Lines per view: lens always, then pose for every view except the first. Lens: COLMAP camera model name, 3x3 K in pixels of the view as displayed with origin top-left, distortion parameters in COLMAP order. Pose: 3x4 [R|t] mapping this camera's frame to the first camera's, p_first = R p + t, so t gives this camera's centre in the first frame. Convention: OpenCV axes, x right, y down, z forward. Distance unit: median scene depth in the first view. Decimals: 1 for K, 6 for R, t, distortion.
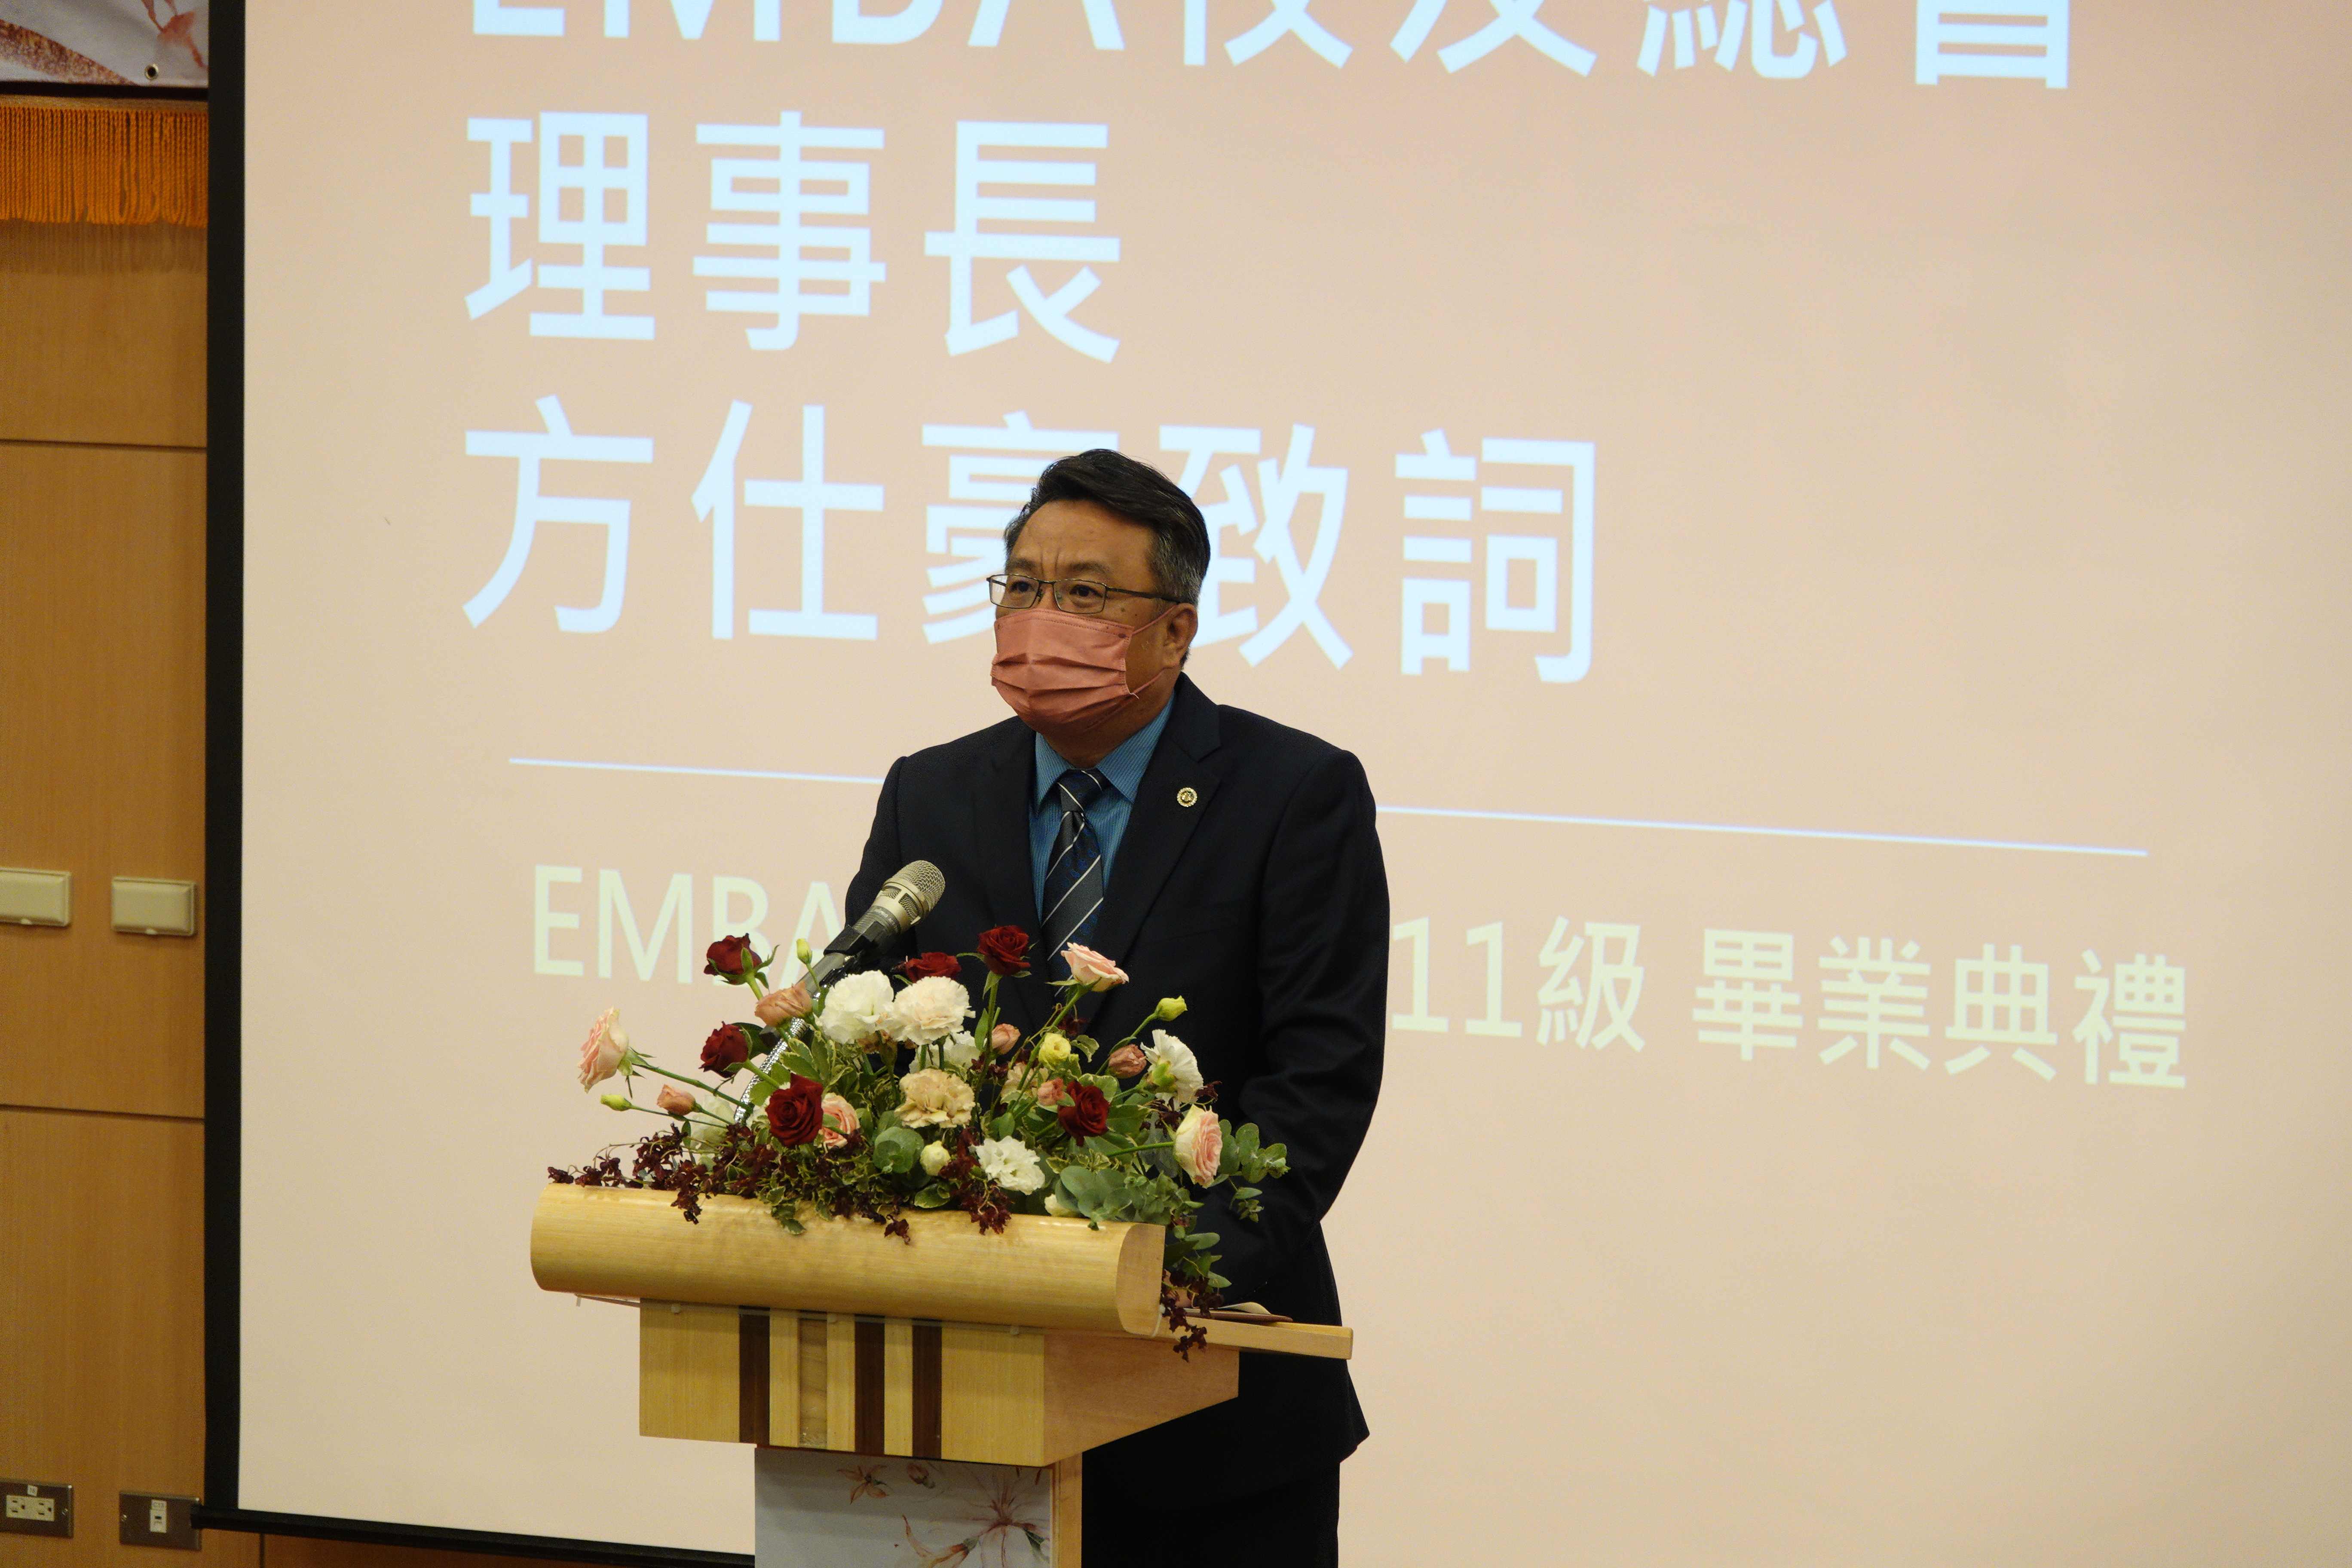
lens RADIAL K [[14677.0, 0, 1176.0], [0, 14677.0, 784.0], [0, 0, 1]] dist [-0.335947, 15.815771]
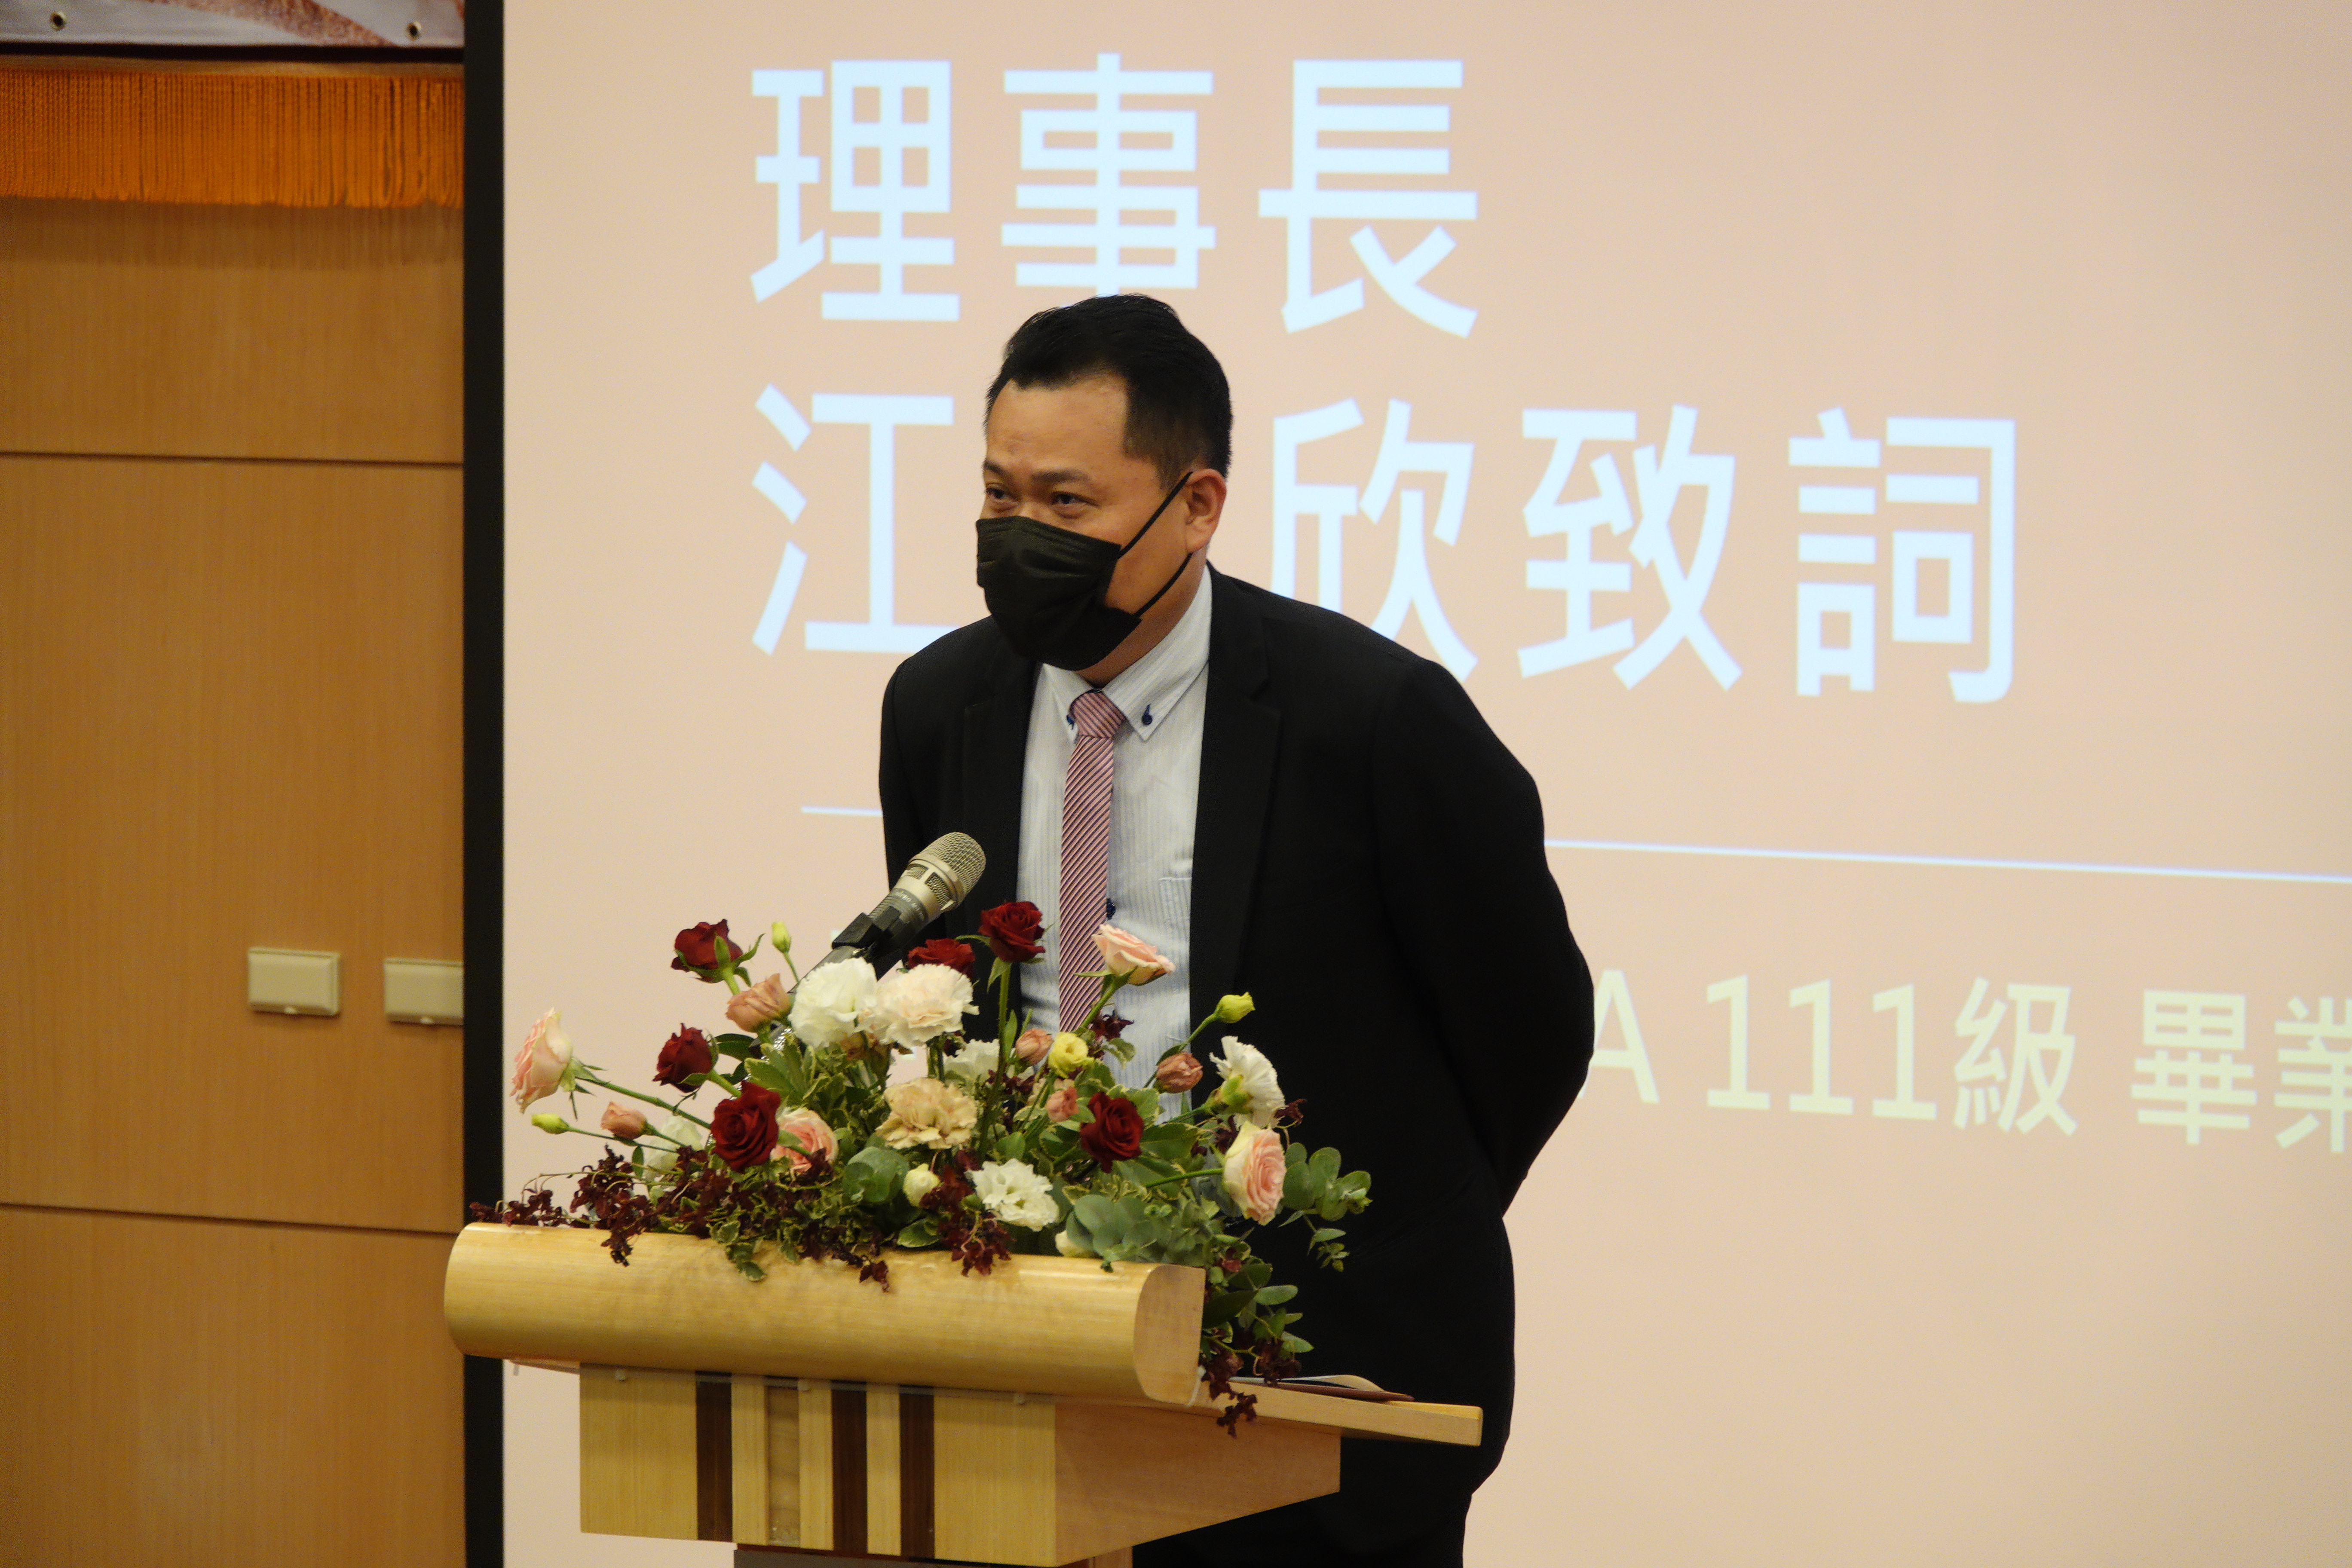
lens RADIAL K [[14677.0, 0, 1176.0], [0, 14677.0, 784.0], [0, 0, 1]] dist [-0.335947, 15.815771]
pose [[0.996827, -0.003296, -0.079536, 0.061451], [0.001651, 0.999783, -0.020748, 0.019924], [0.079587, 0.020551, 0.996616, 0.190804]]
